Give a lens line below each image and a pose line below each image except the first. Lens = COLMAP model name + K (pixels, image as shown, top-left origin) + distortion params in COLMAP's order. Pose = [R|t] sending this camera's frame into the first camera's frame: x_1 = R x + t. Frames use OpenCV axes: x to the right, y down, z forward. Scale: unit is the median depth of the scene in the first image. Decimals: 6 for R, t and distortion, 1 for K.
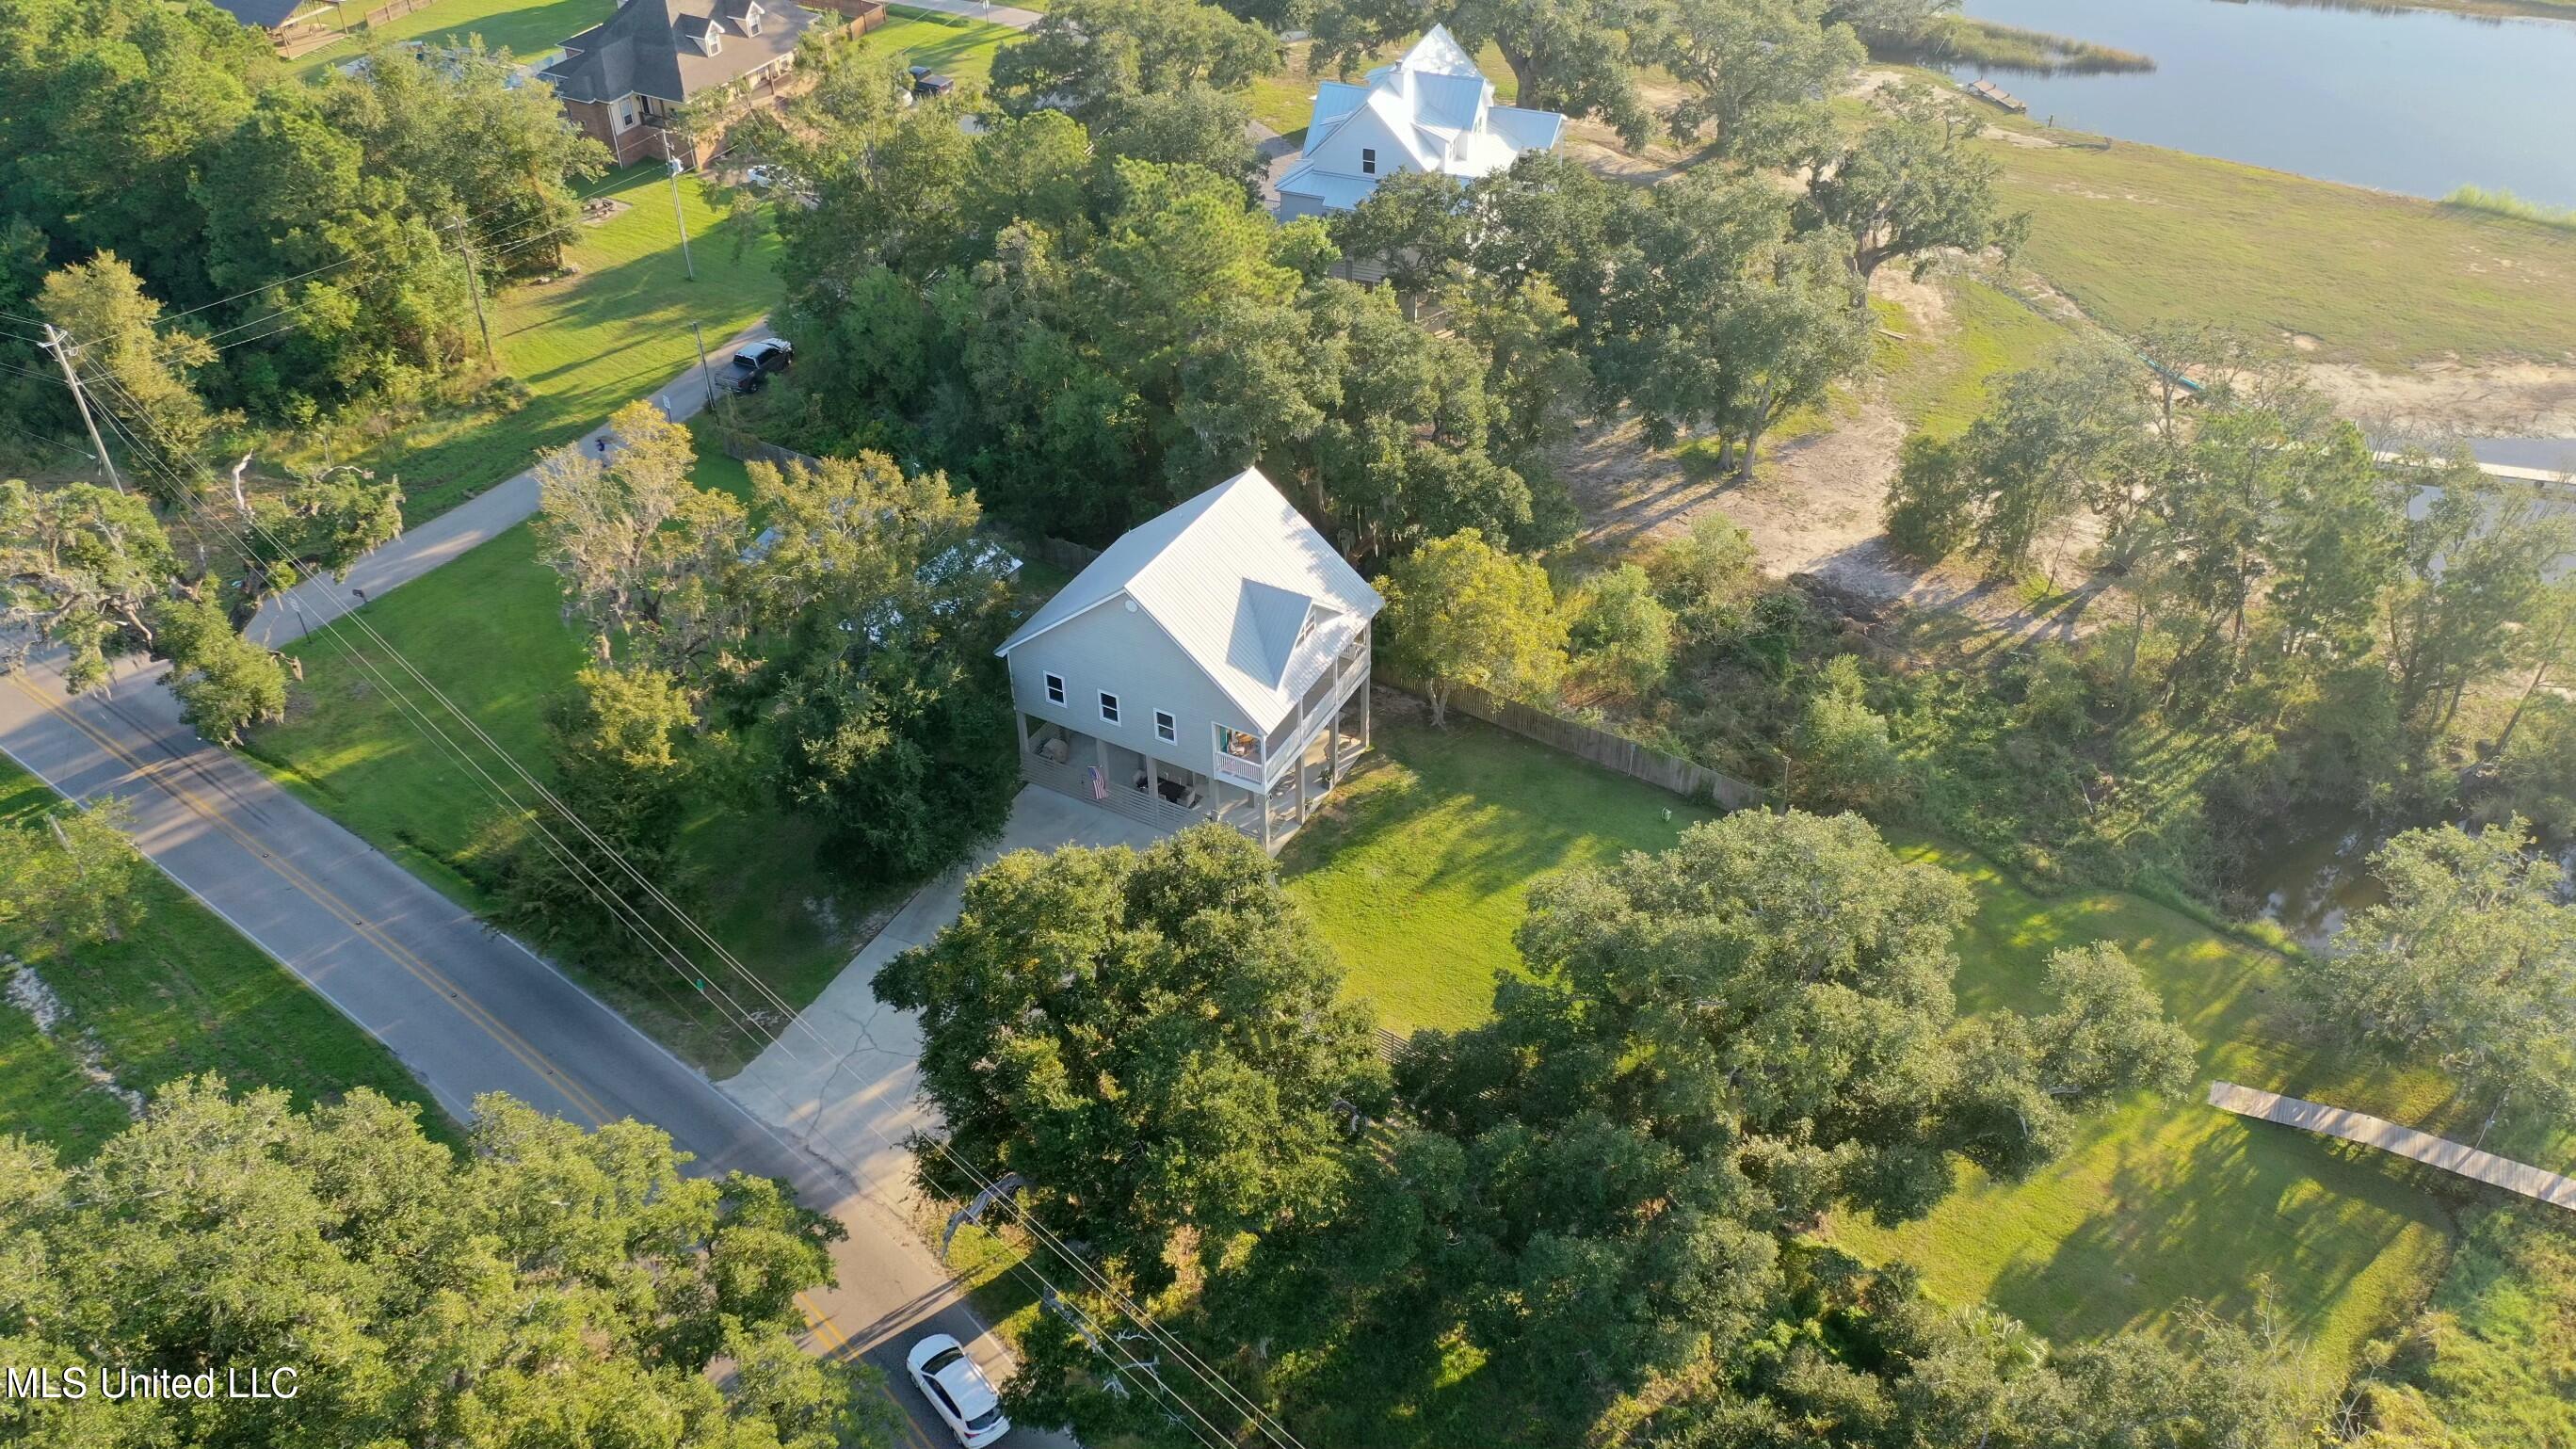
lens RADIAL K [[2056.0, 0, 1288.0], [0, 2056.0, 724.5], [0, 0, 1]] dist [0.010867, 0.003285]
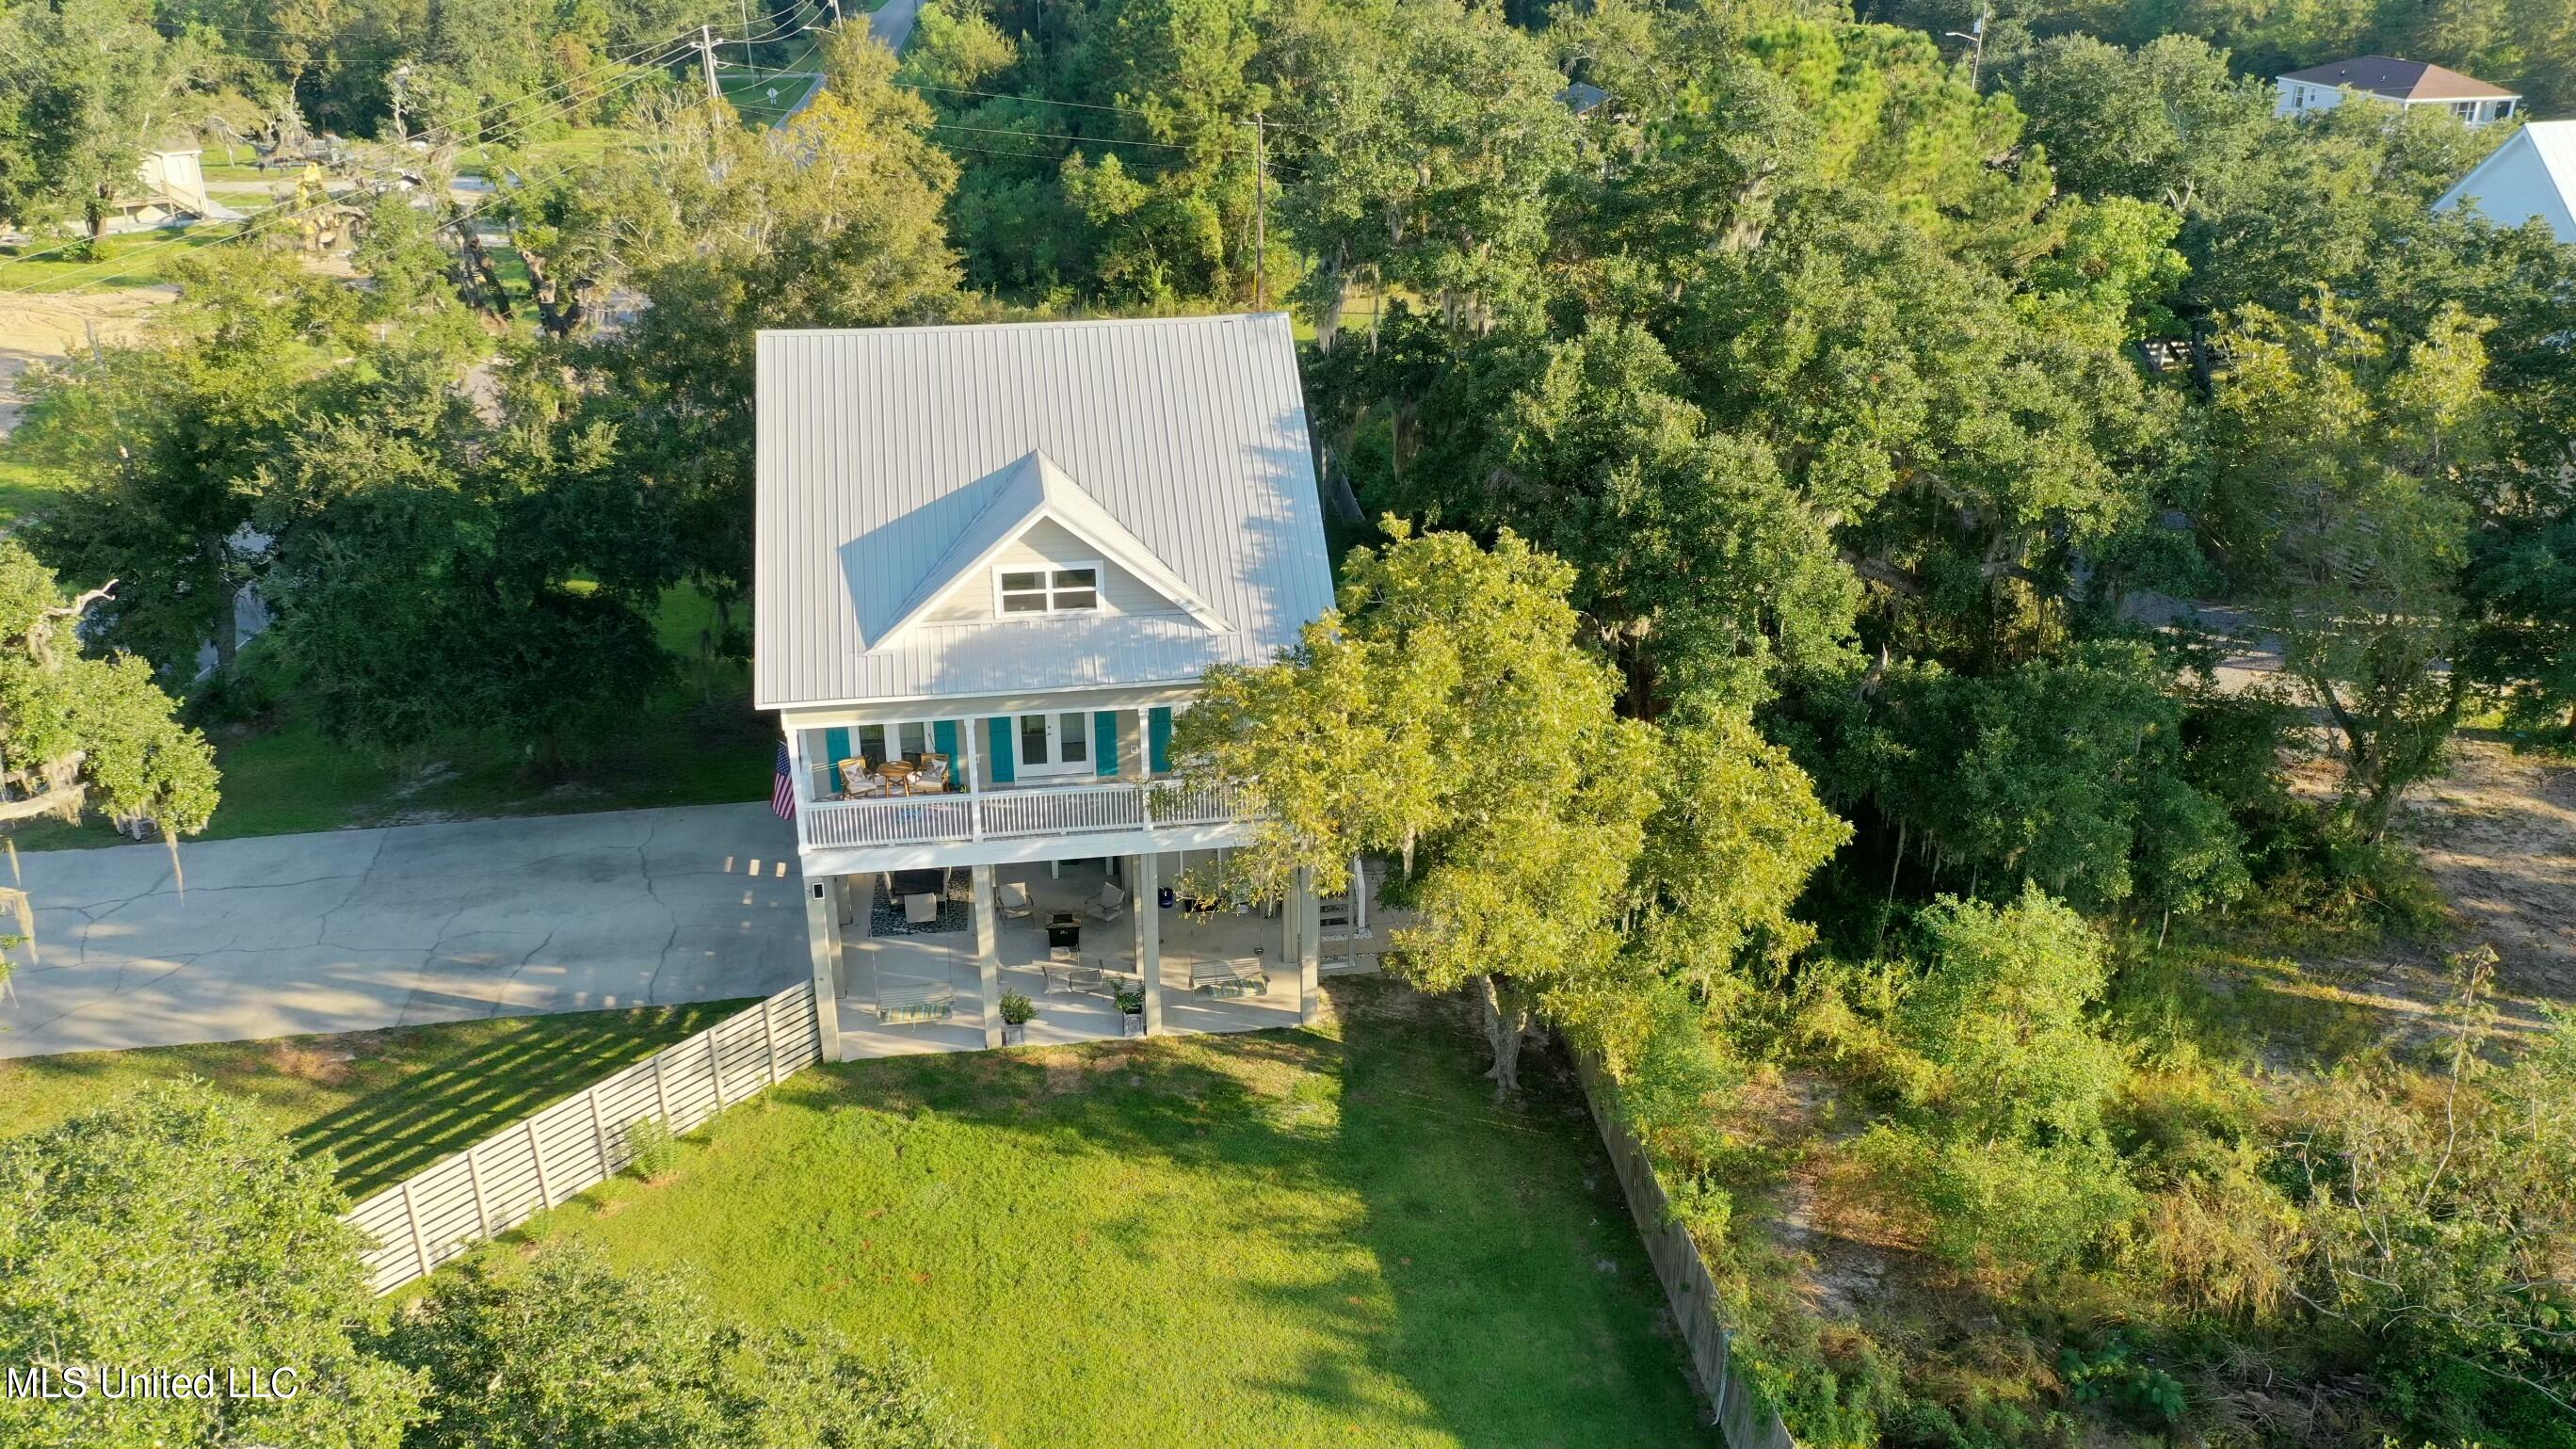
lens RADIAL K [[2056.0, 0, 1288.0], [0, 2056.0, 724.5], [0, 0, 1]] dist [0.010867, 0.003285]
pose [[0.600835, 0.323538, -0.730972, 0.292767], [-0.491787, 0.870510, -0.018934, -0.030213], [0.630192, 0.370859, 0.682145, 0.598441]]
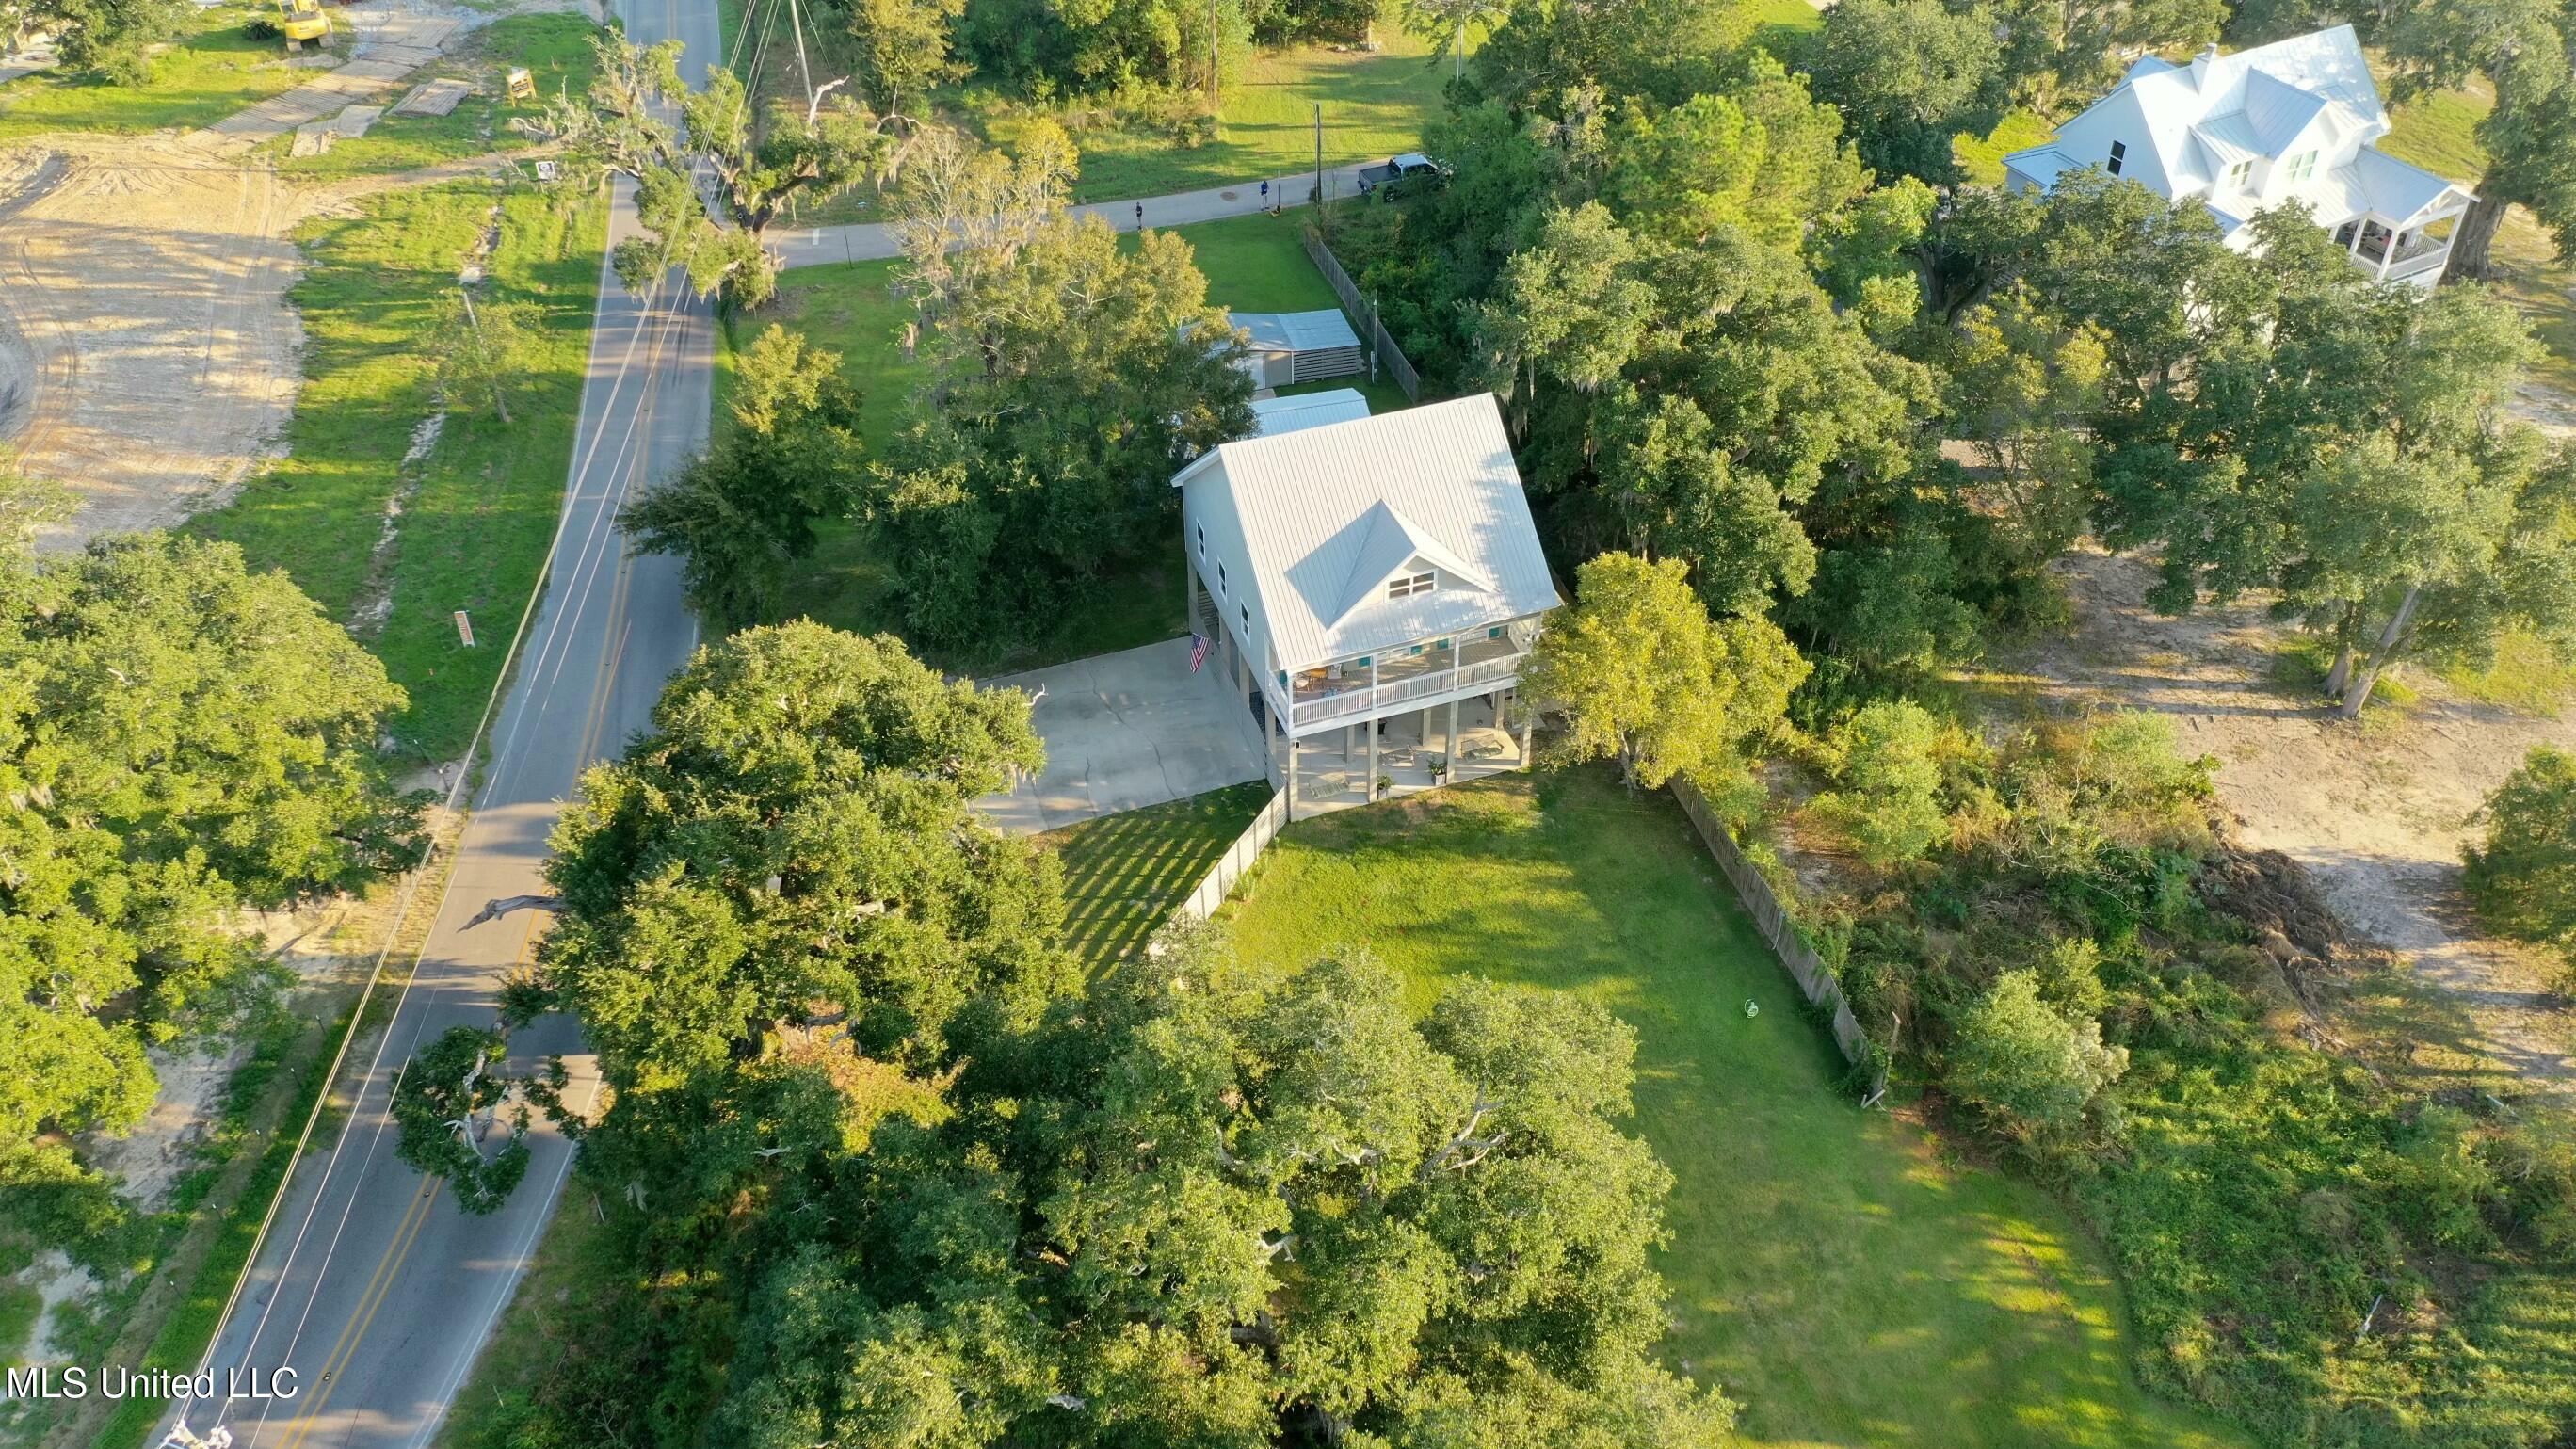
lens RADIAL K [[2056.0, 0, 1288.0], [0, 2056.0, 724.5], [0, 0, 1]] dist [0.010867, 0.003285]
pose [[0.739087, 0.429746, -0.518718, 0.345452], [-0.410358, 0.897918, 0.159213, -0.086196], [0.534187, 0.095188, 0.839990, 0.220383]]
